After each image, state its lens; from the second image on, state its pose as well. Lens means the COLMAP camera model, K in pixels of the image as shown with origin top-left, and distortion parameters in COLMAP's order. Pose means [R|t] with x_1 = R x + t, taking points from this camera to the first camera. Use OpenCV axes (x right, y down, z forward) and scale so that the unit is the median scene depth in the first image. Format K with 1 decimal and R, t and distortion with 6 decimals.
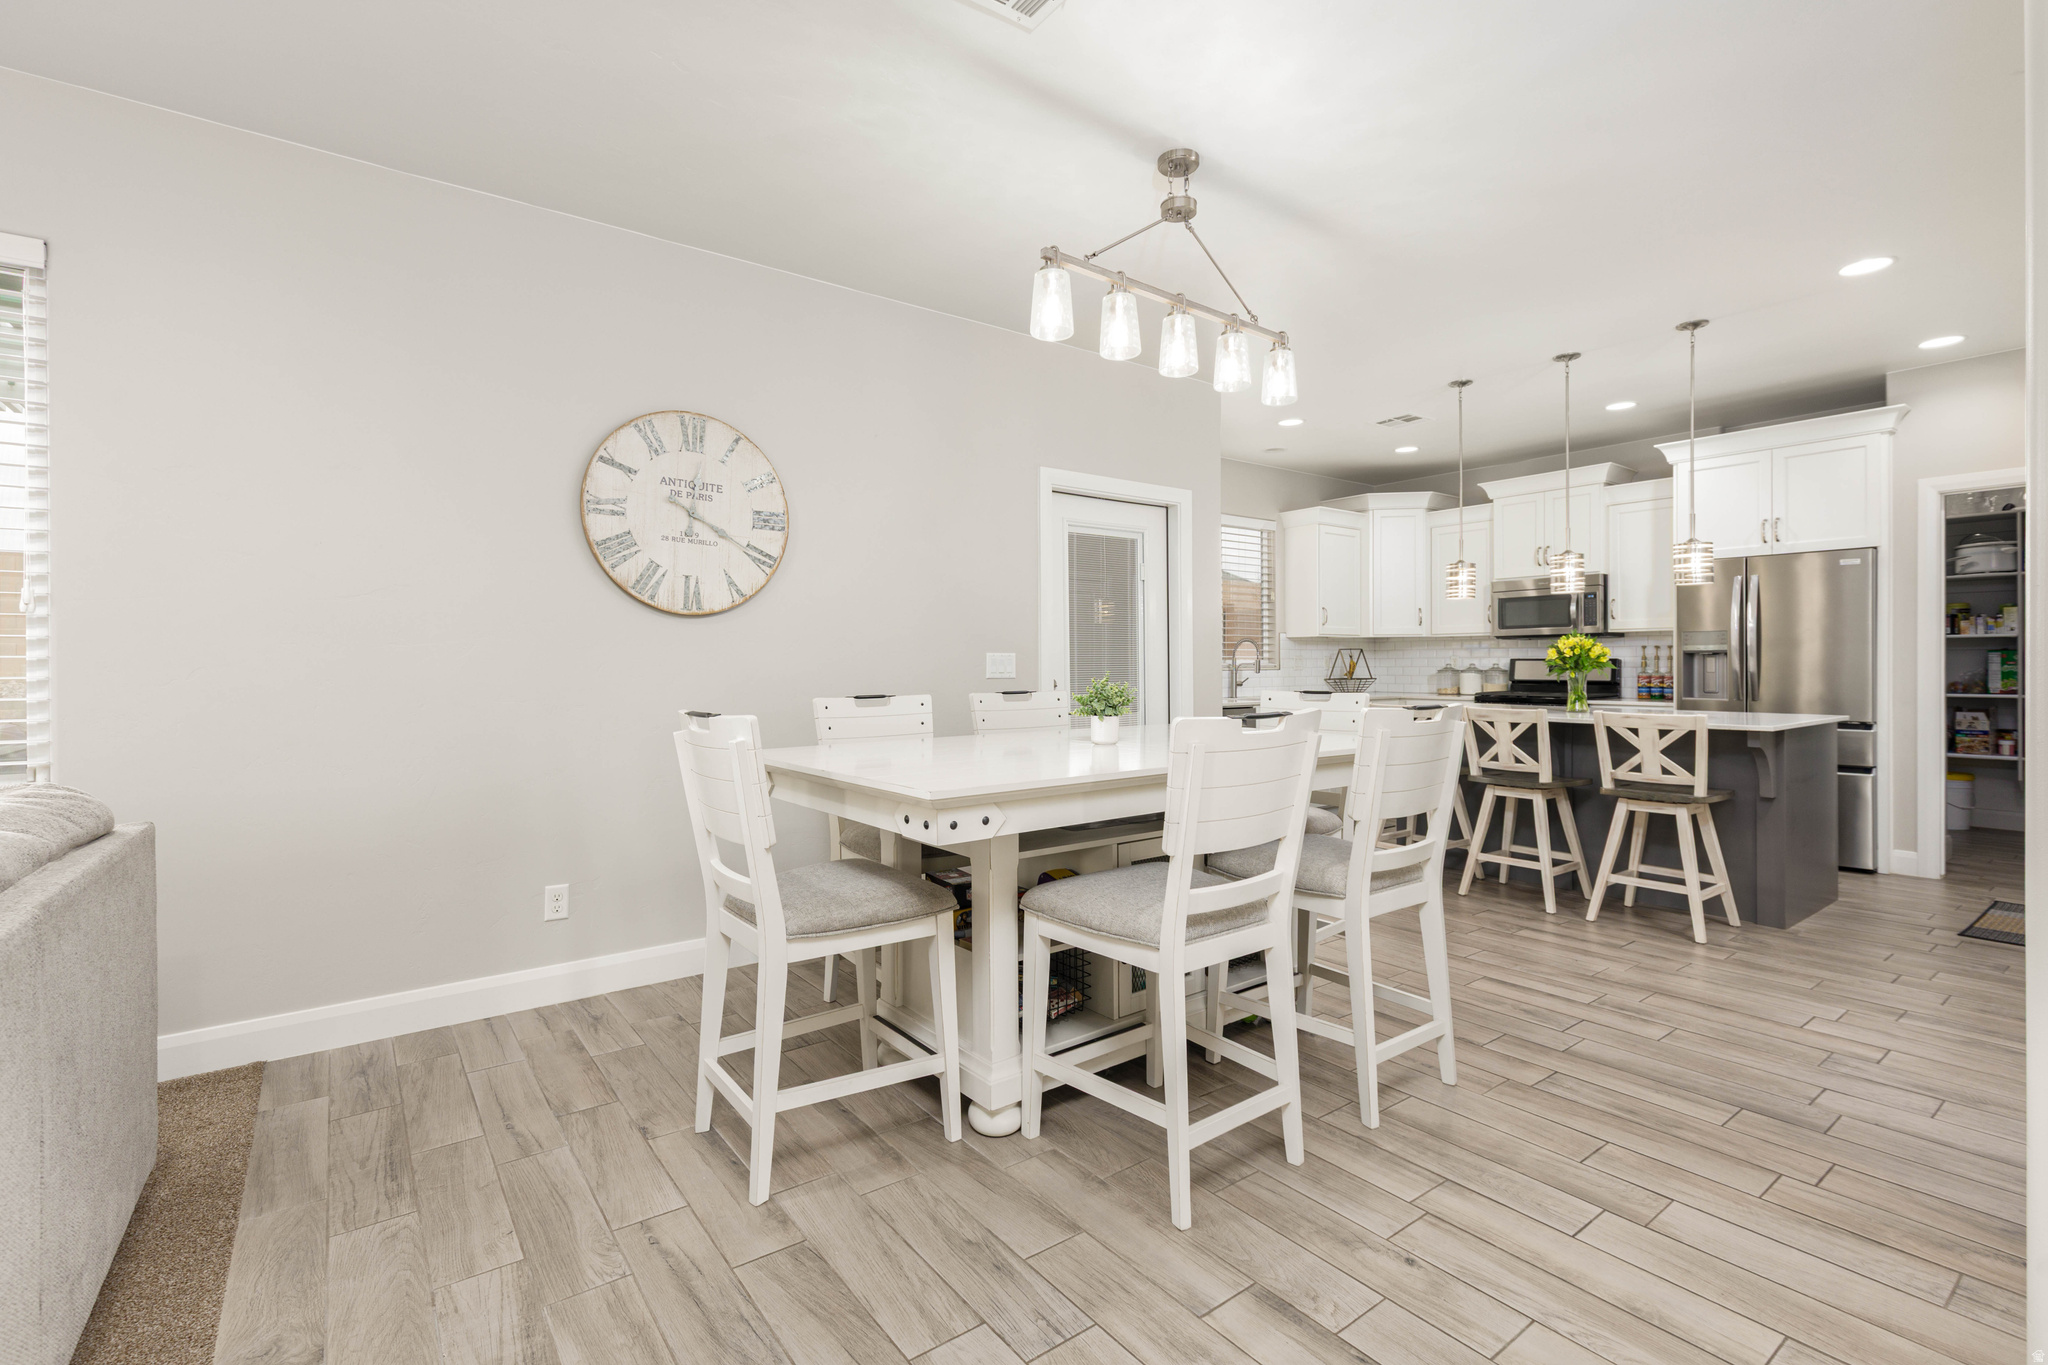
lens RADIAL K [[918.1, 0, 1025.4], [0, 918.1, 669.0], [0, 0, 1]] dist [-0.000016, -0.000285]
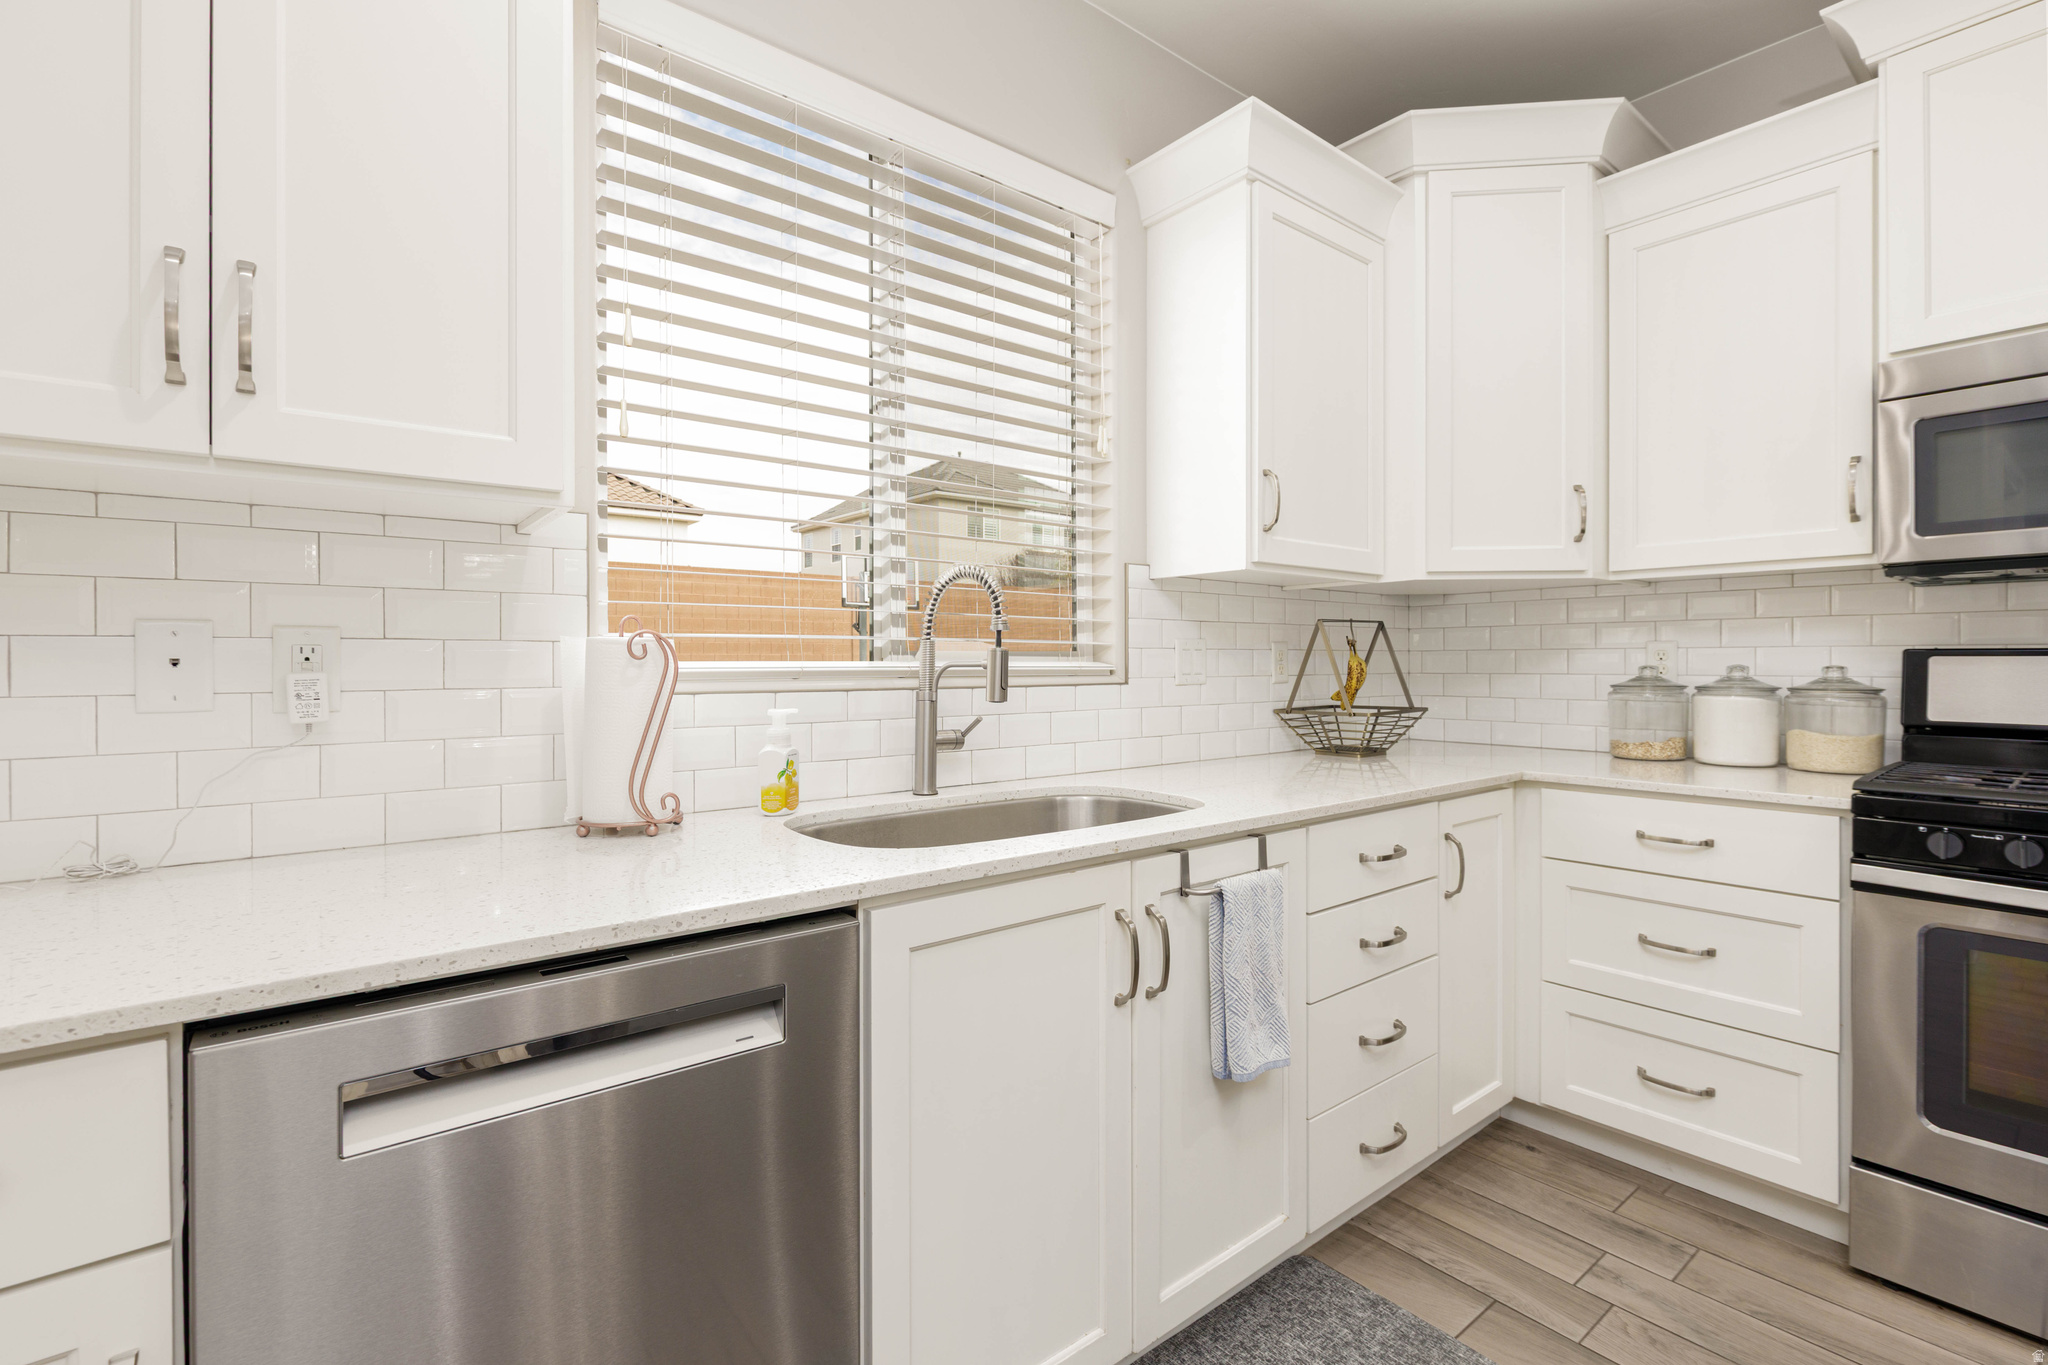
lens RADIAL K [[918.1, 0, 1025.4], [0, 918.1, 669.0], [0, 0, 1]] dist [-0.000016, -0.000285]
pose [[0.999481, 0.002216, 0.032151, 0.235942], [-0.002273, 0.999996, 0.001721, -0.004726], [-0.032147, -0.001793, 0.999482, 0.700716]]
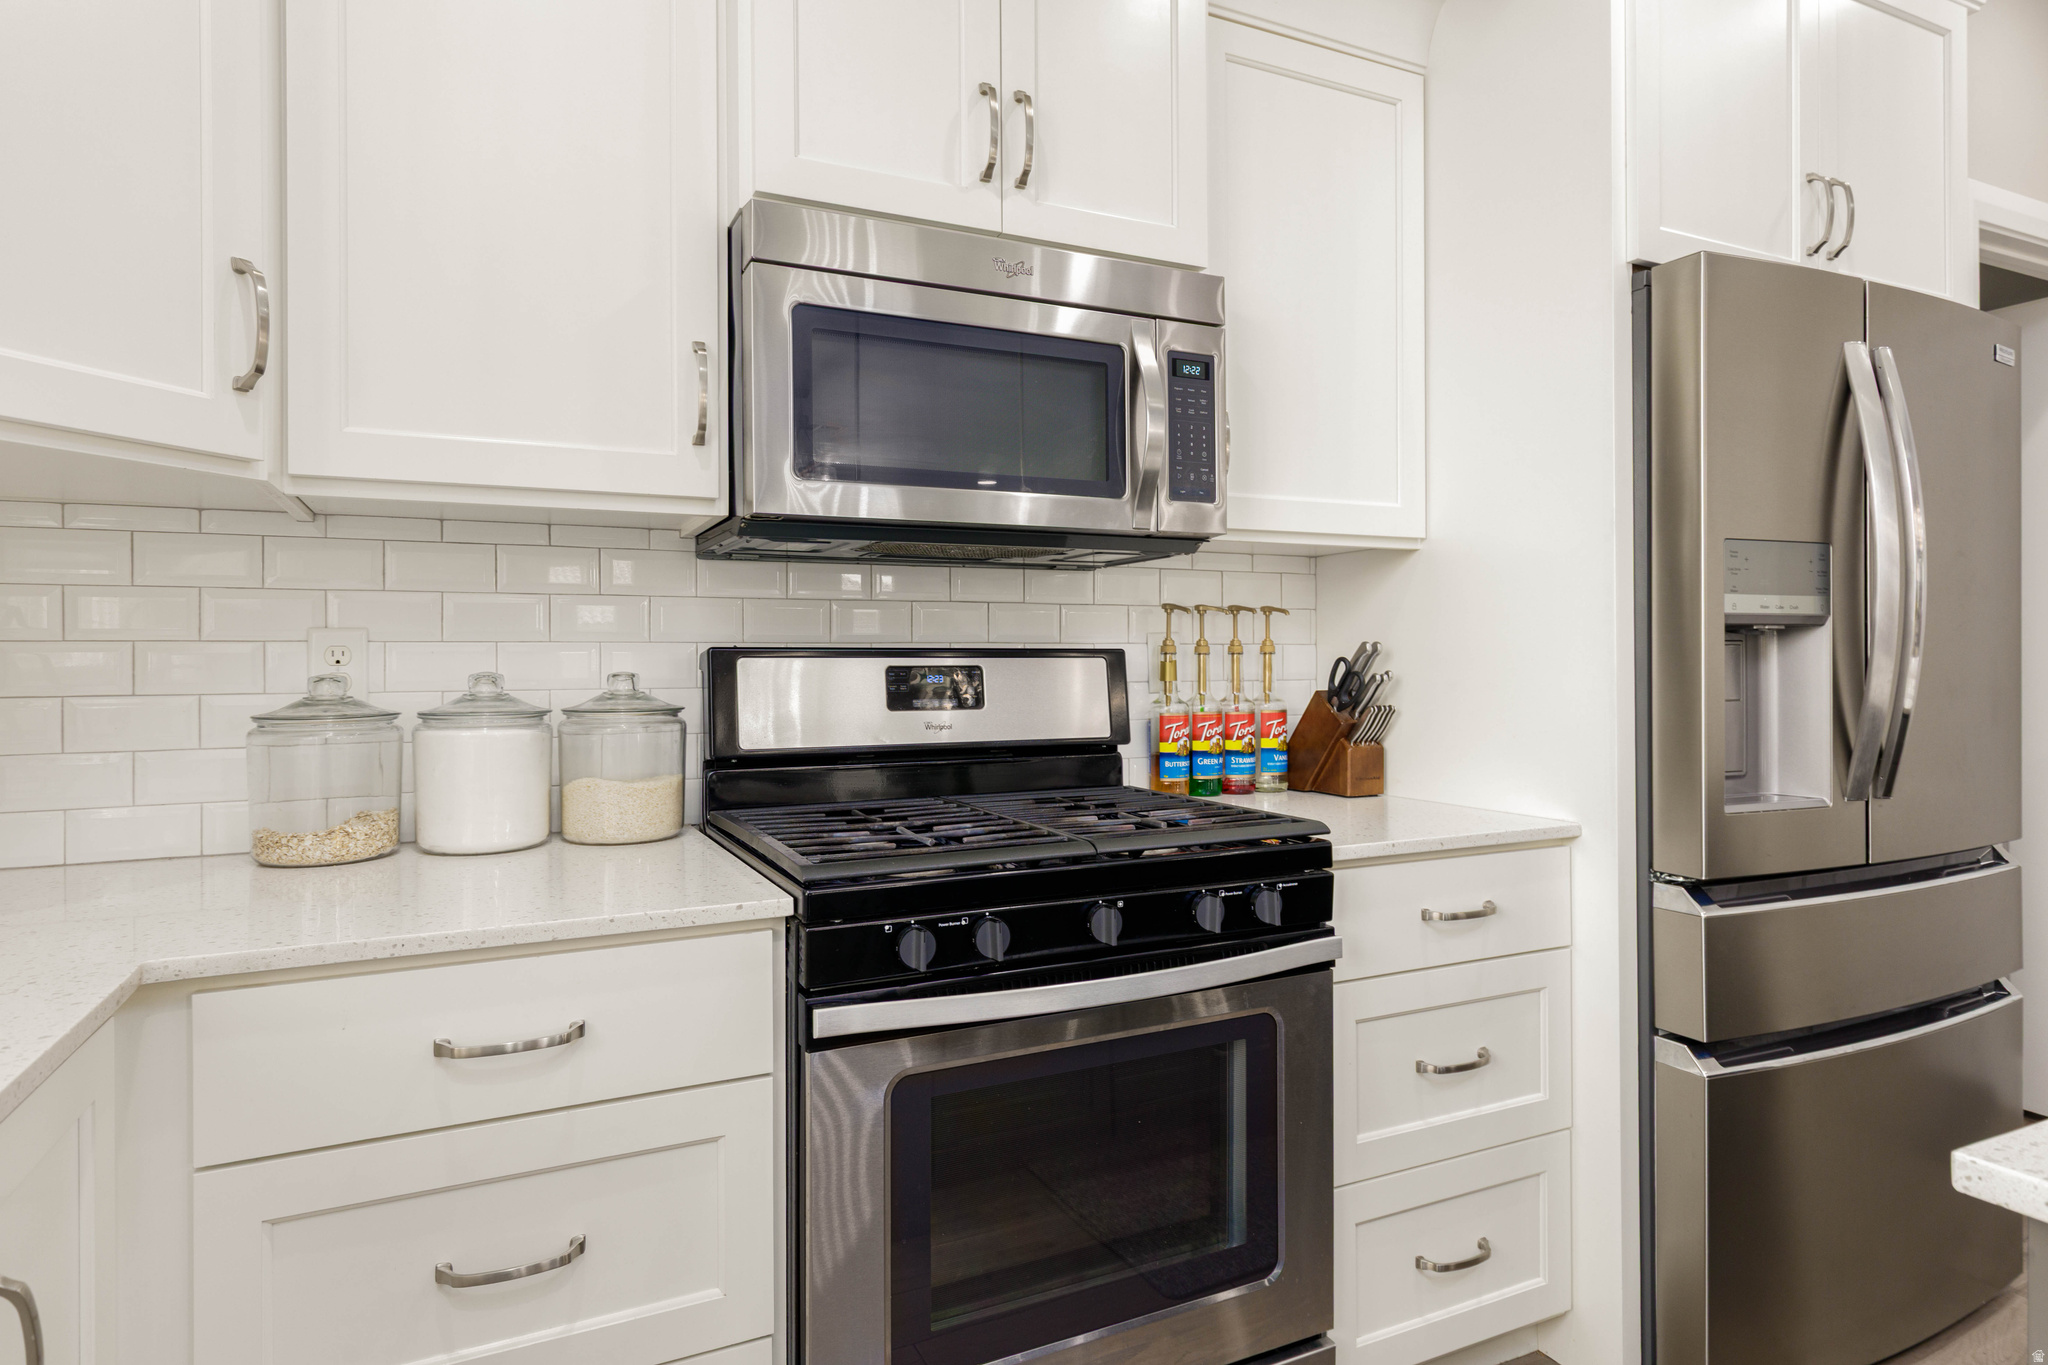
lens RADIAL K [[1147.1, 0, 1023.4], [0, 1147.1, 653.6], [0, 0, 1]] dist [0.002110, 0.000310]
pose [[0.203670, 0.009692, 0.978992, 0.291451], [0.010059, 0.999877, -0.011992, -0.006088], [-0.978988, 0.012290, 0.203547, 0.859096]]
